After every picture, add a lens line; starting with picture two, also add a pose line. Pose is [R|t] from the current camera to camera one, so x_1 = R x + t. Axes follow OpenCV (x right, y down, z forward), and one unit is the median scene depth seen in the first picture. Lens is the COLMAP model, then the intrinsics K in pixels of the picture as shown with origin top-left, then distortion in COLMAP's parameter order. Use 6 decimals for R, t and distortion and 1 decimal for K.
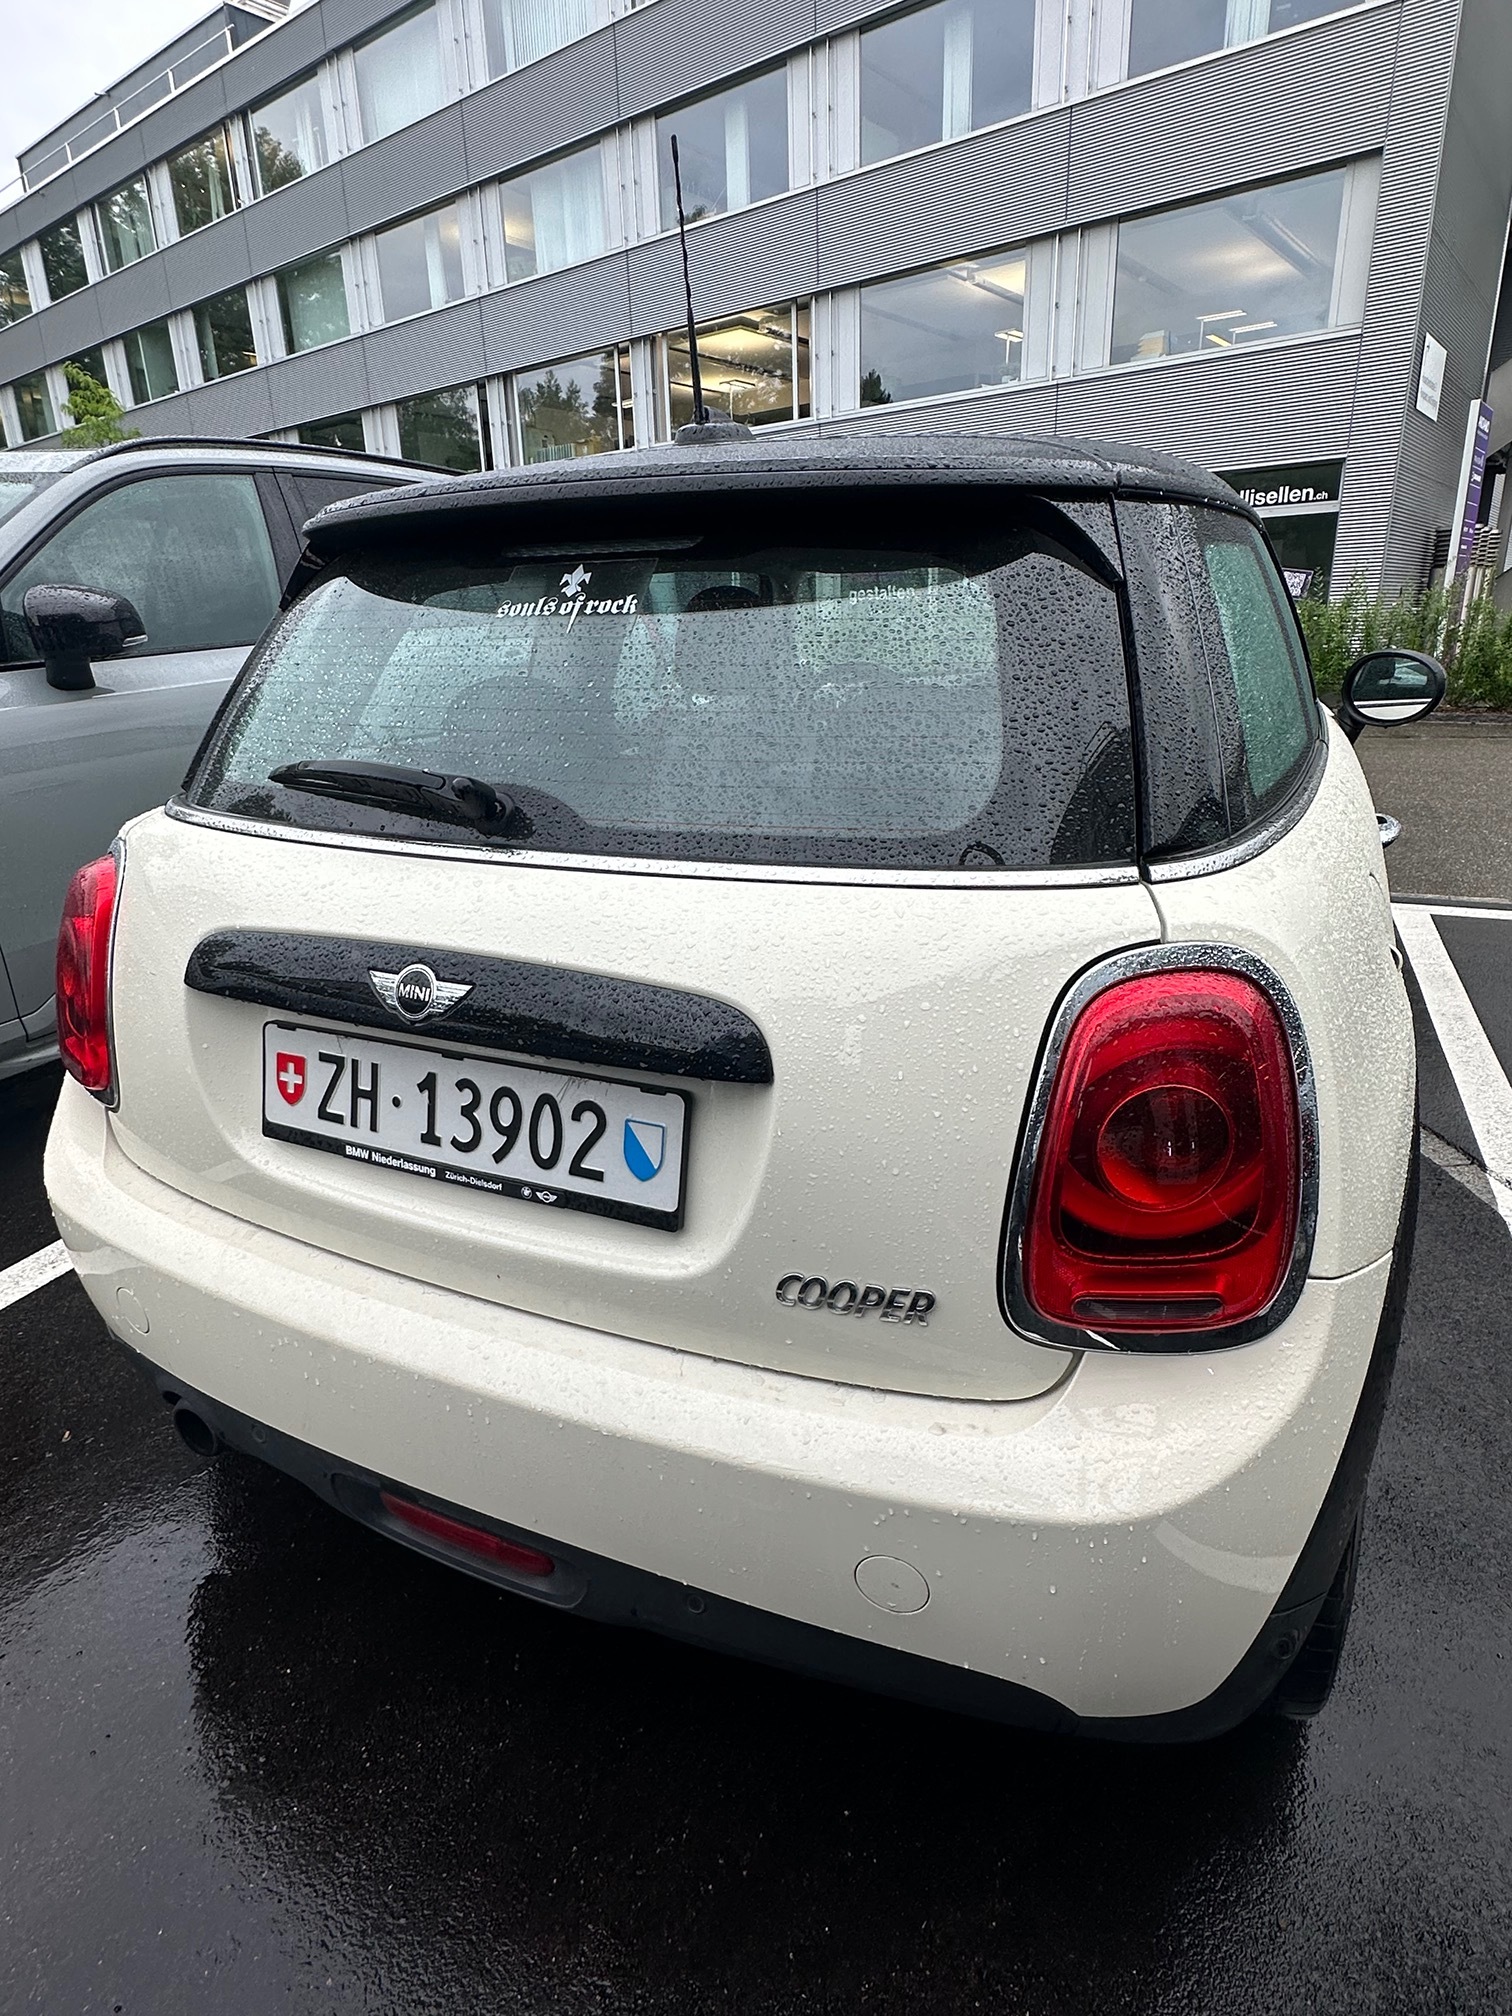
lens RADIAL K [[1131.1, 0, 756.0], [0, 1131.1, 1008.0], [0, 0, 1]] dist [0.000294, -0.000891]
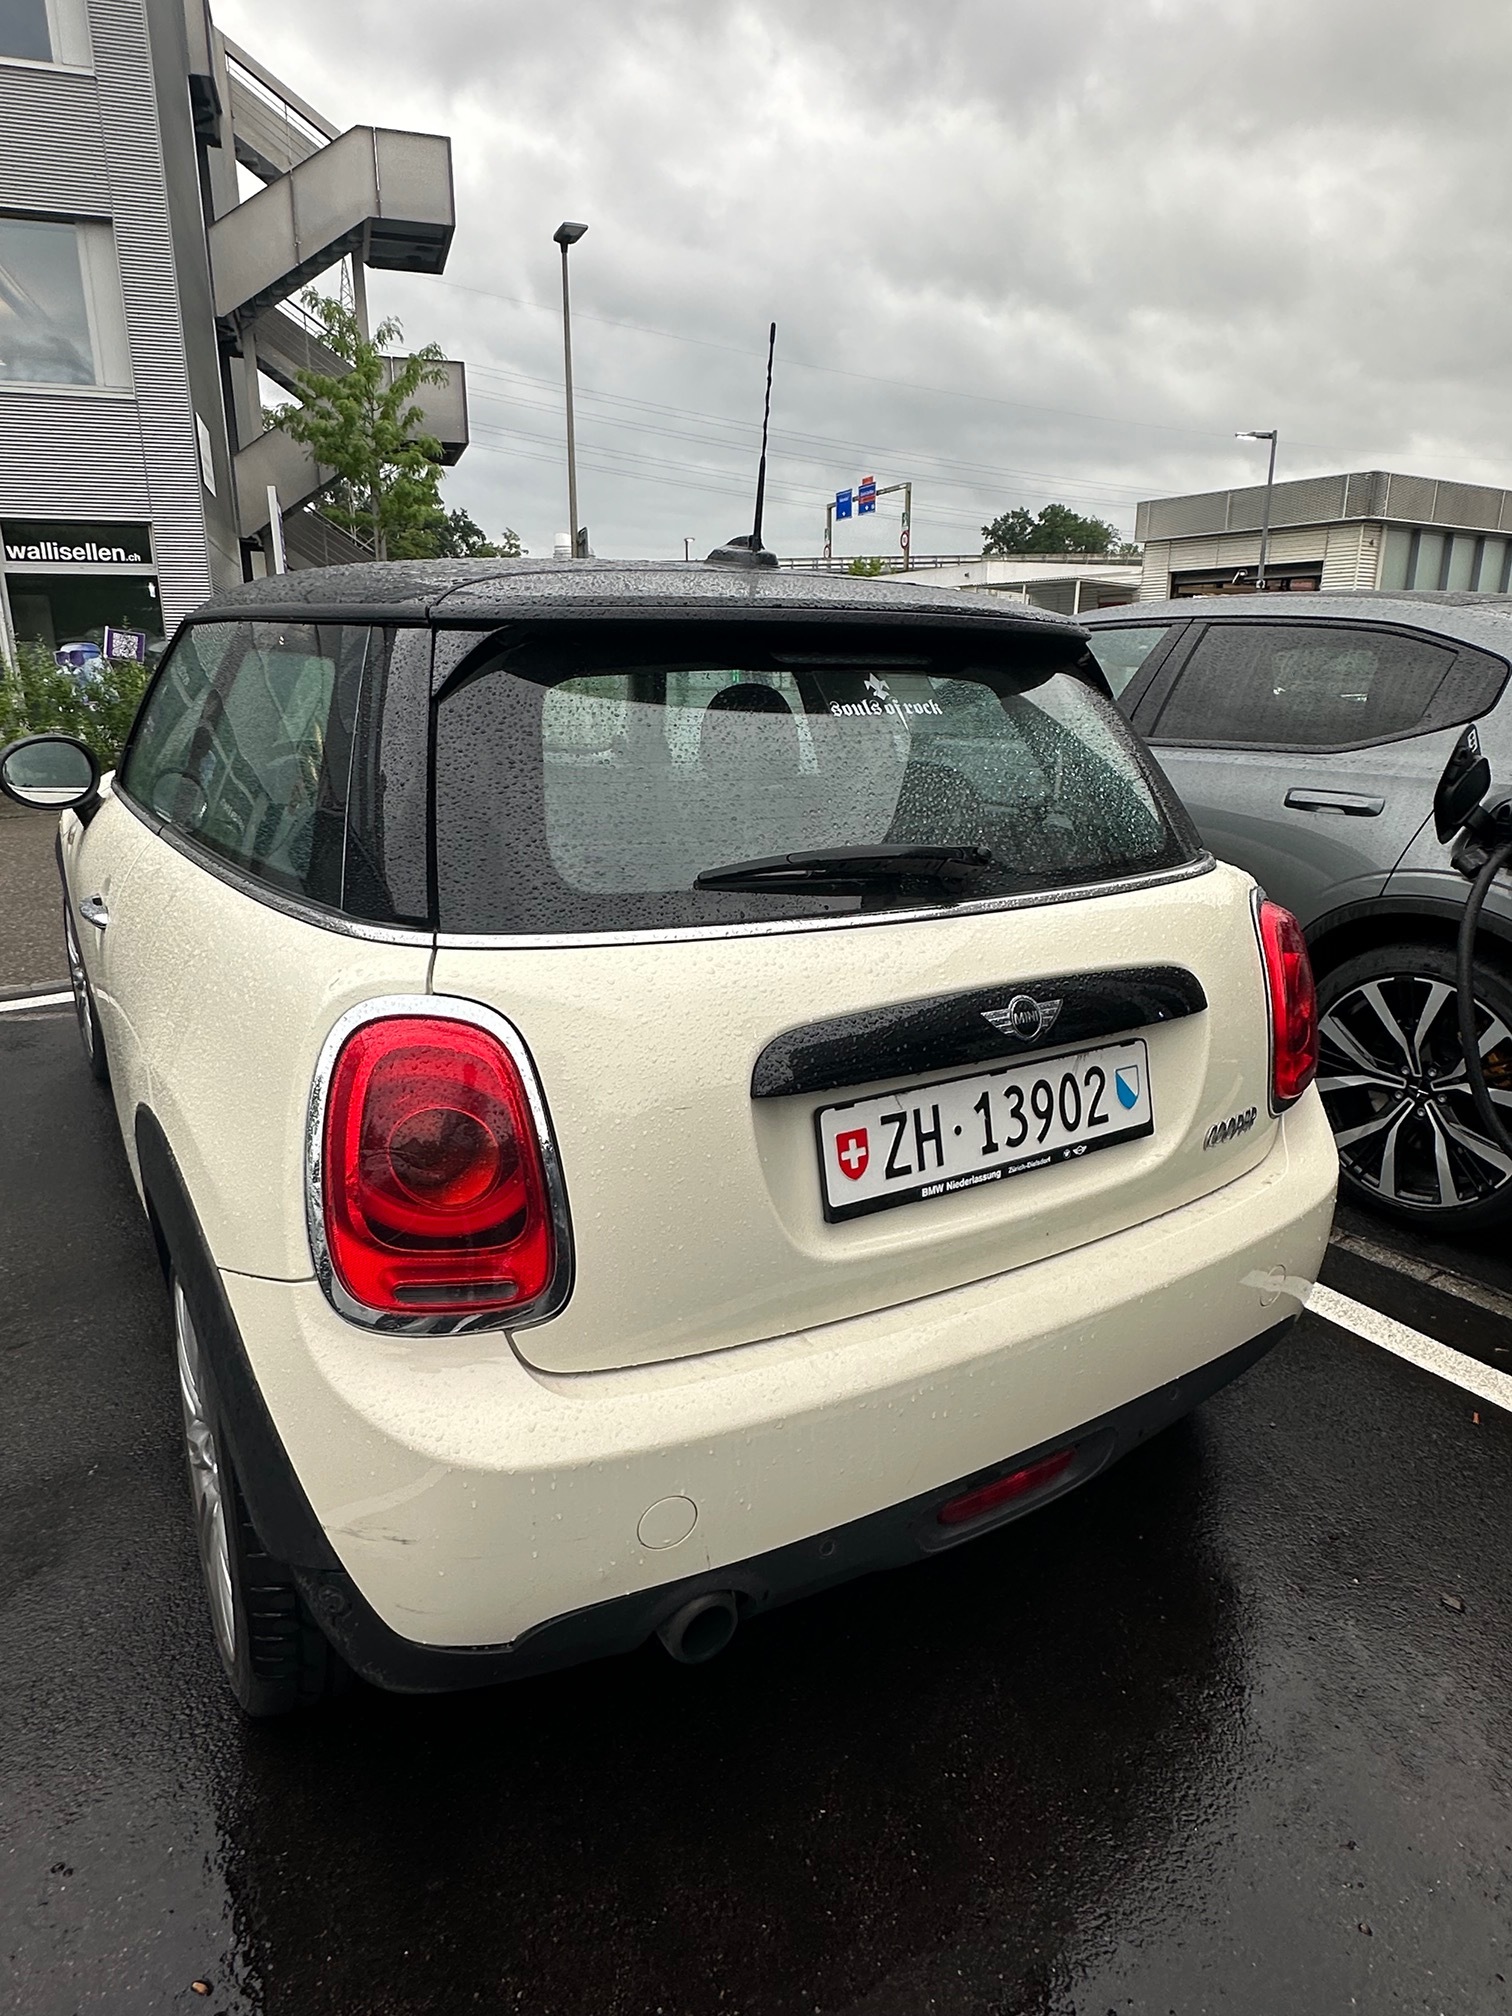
lens RADIAL K [[1206.0, 0, 756.0], [0, 1206.0, 1008.0], [0, 0, 1]] dist [0.000974, 0.001531]
pose [[0.538963, -0.204791, 0.817056, -1.426721], [0.256484, 0.963834, 0.072393, -0.180985], [-0.802331, 0.170545, 0.571996, 0.449614]]
